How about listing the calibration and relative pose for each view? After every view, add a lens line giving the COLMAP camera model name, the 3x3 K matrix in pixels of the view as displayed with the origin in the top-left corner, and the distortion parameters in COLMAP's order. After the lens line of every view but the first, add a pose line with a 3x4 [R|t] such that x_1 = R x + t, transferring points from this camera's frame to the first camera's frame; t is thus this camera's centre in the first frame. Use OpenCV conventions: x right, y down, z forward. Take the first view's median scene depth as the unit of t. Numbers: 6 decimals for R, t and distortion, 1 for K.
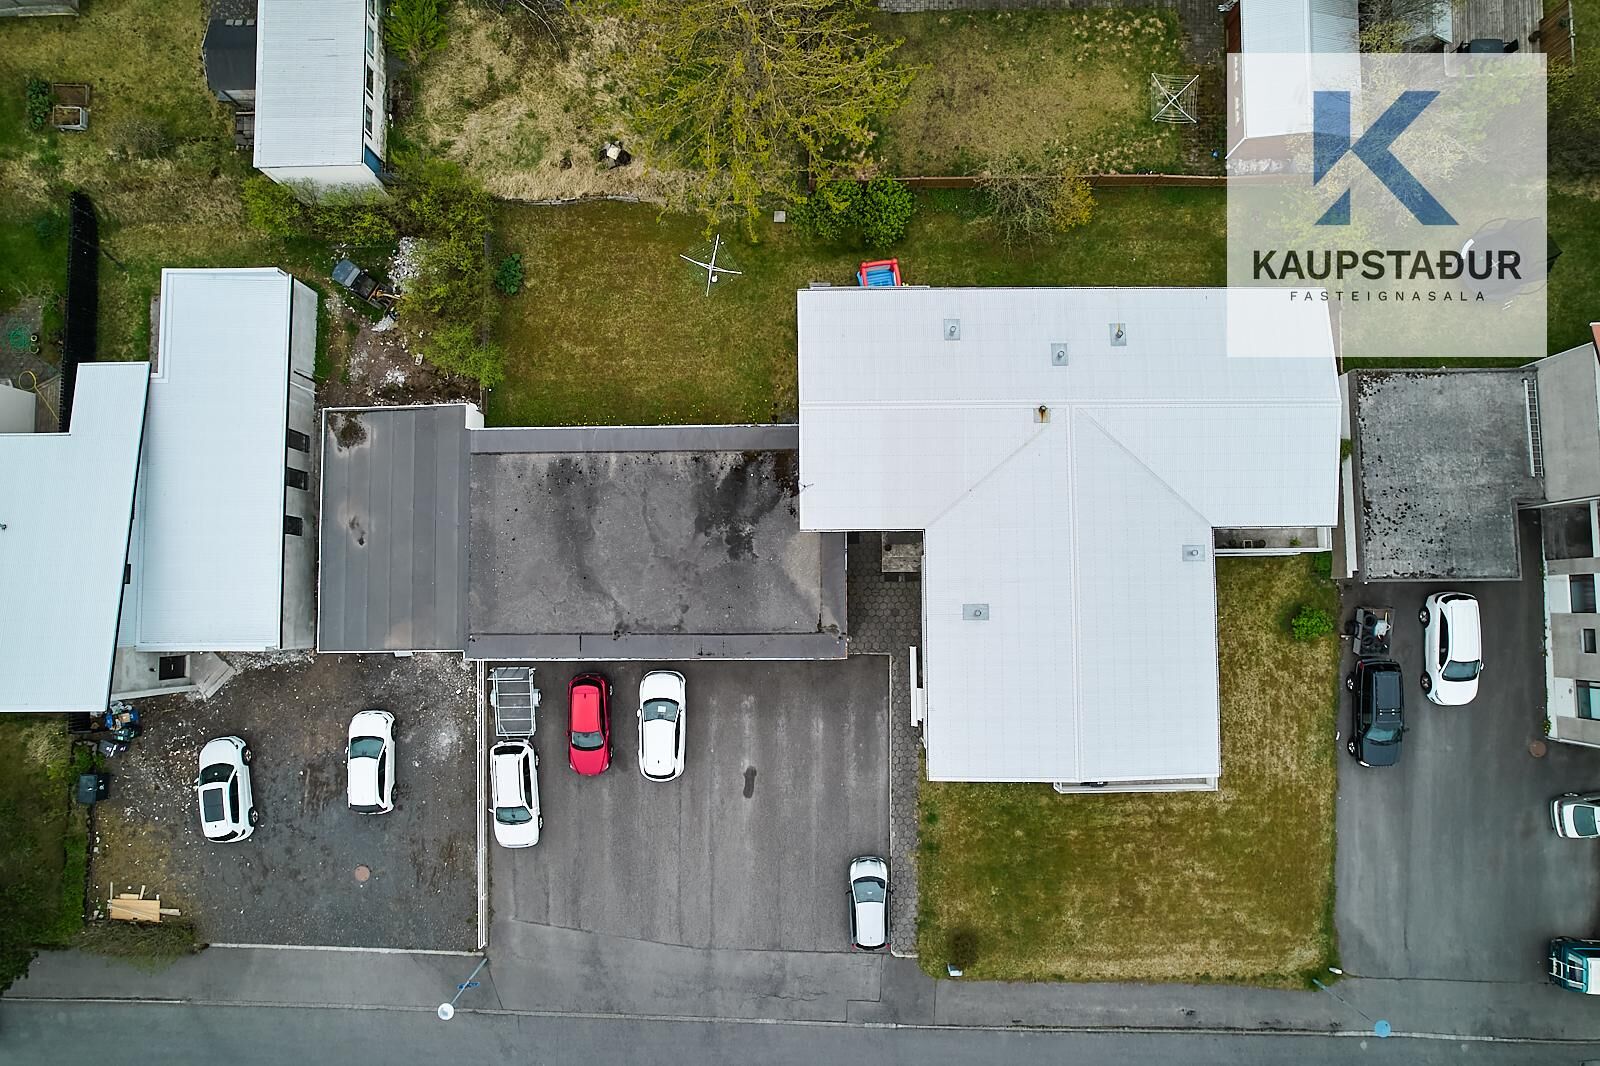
lens RADIAL K [[1019.3, 0, 795.3], [0, 1019.3, 524.5], [0, 0, 1]] dist [-0.062398, 0.042852]
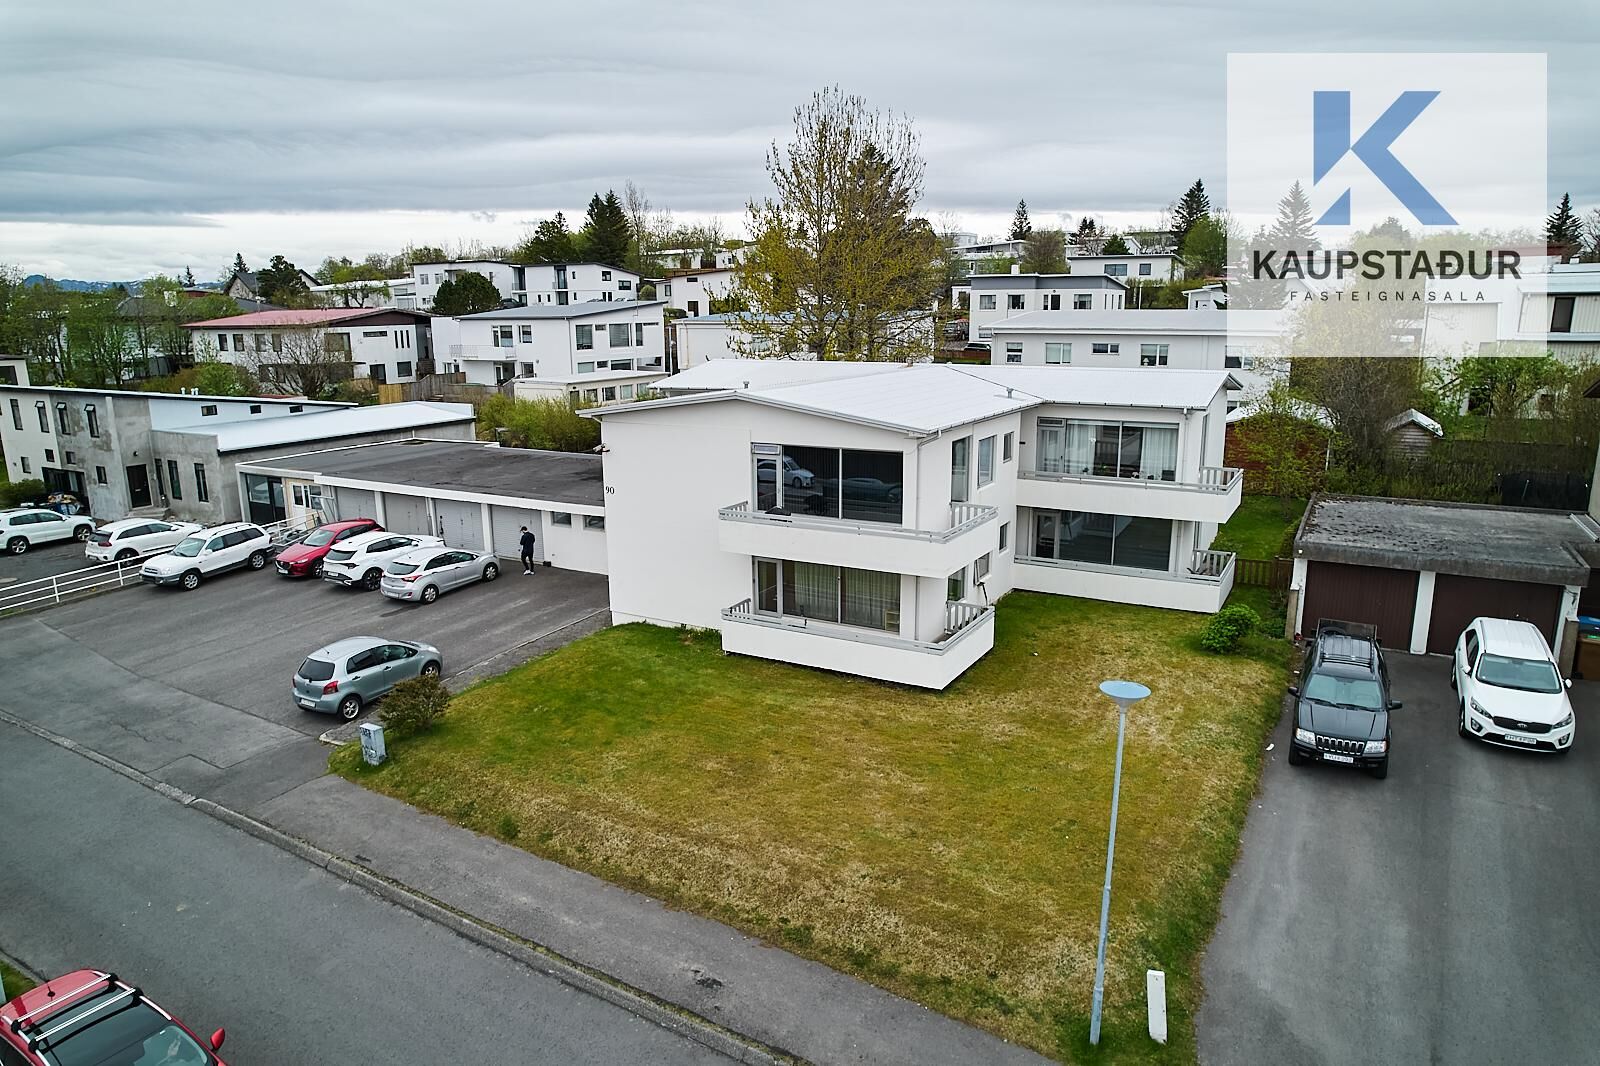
lens RADIAL K [[1019.3, 0, 802.5], [0, 1019.3, 531.6], [0, 0, 1]] dist [-0.062398, 0.042852]
pose [[0.869651, 0.110425, -0.481159, 0.571222], [-0.492259, 0.267543, -0.828313, 0.716919], [0.037264, 0.957198, 0.287026, 0.748514]]
